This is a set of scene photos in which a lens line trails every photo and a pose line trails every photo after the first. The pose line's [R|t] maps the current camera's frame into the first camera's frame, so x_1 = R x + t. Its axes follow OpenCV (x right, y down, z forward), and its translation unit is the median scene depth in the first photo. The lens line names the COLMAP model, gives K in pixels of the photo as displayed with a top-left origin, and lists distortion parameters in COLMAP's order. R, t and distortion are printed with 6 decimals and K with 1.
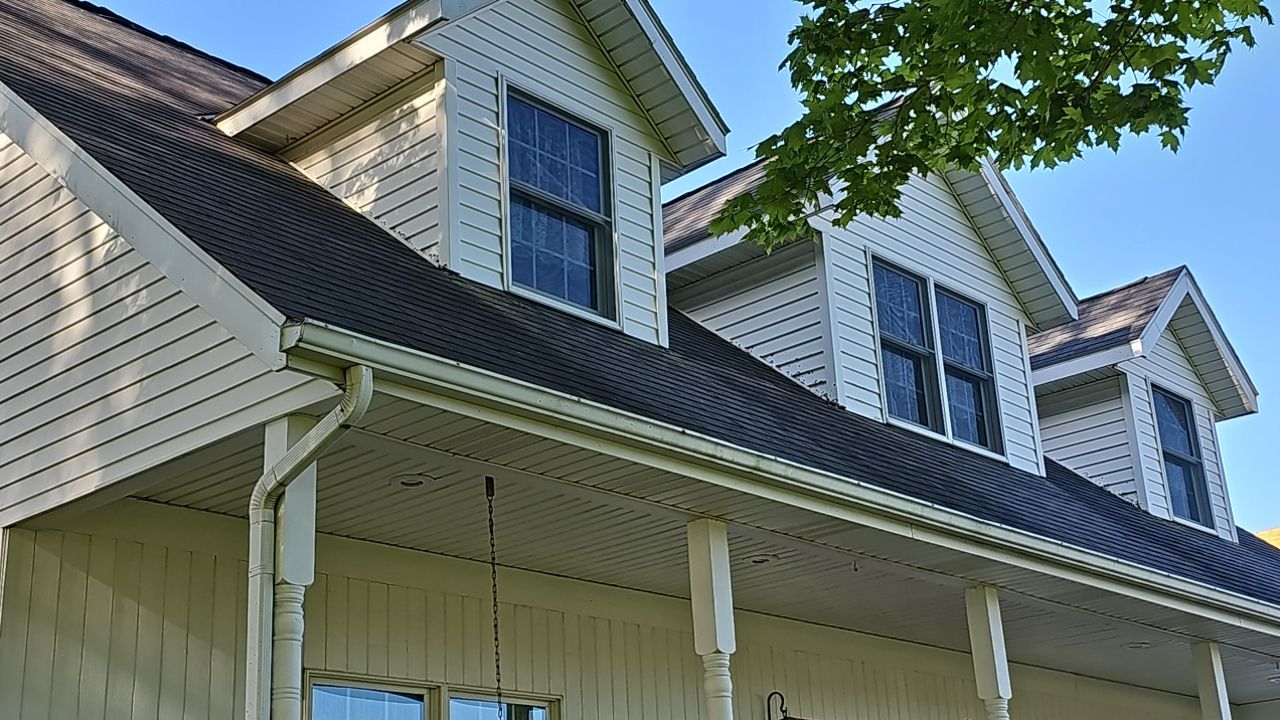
lens RADIAL K [[1645.7, 0, 640.3], [0, 1645.7, 356.6], [0, 0, 1]] dist [0.089422, 0.000000]
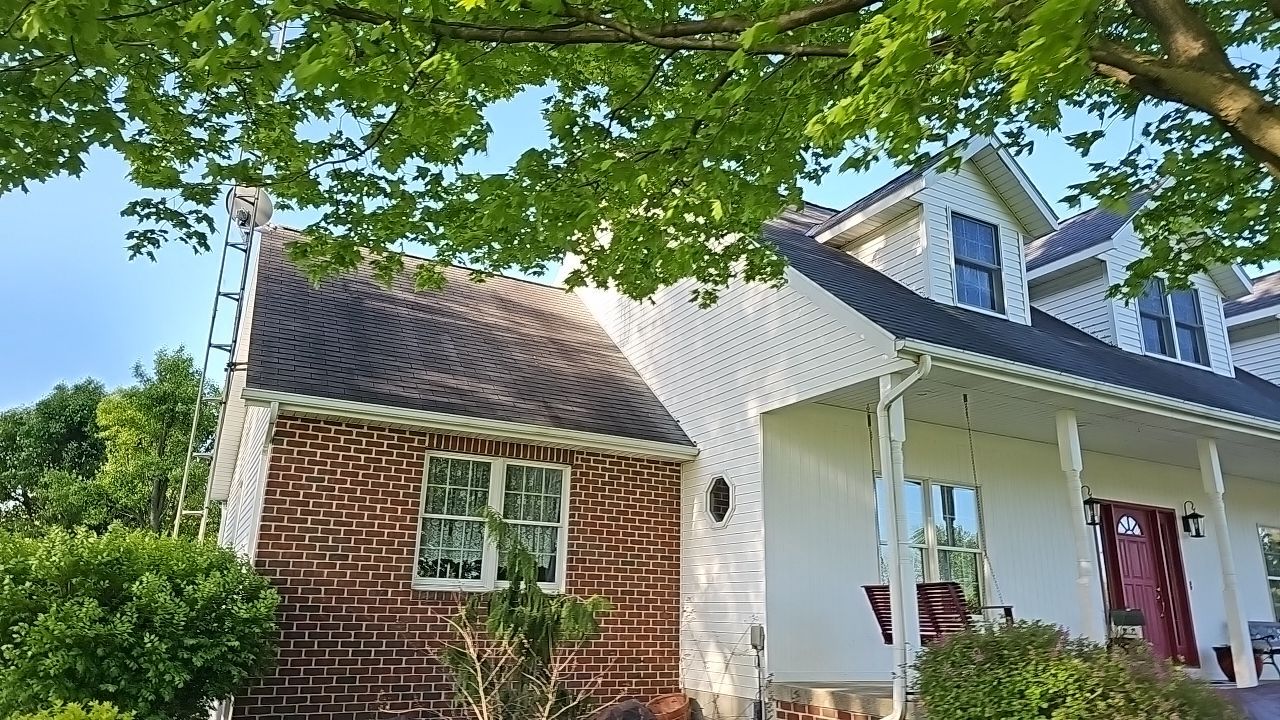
lens RADIAL K [[823.5, 0, 637.7], [0, 823.5, 363.9], [0, 0, 1]] dist [-0.003831, -0.003937]
pose [[0.932252, -0.025226, -0.360929, -0.075510], [0.049267, 0.997126, 0.057560, -0.042966], [0.358439, -0.071442, 0.930815, -0.176574]]
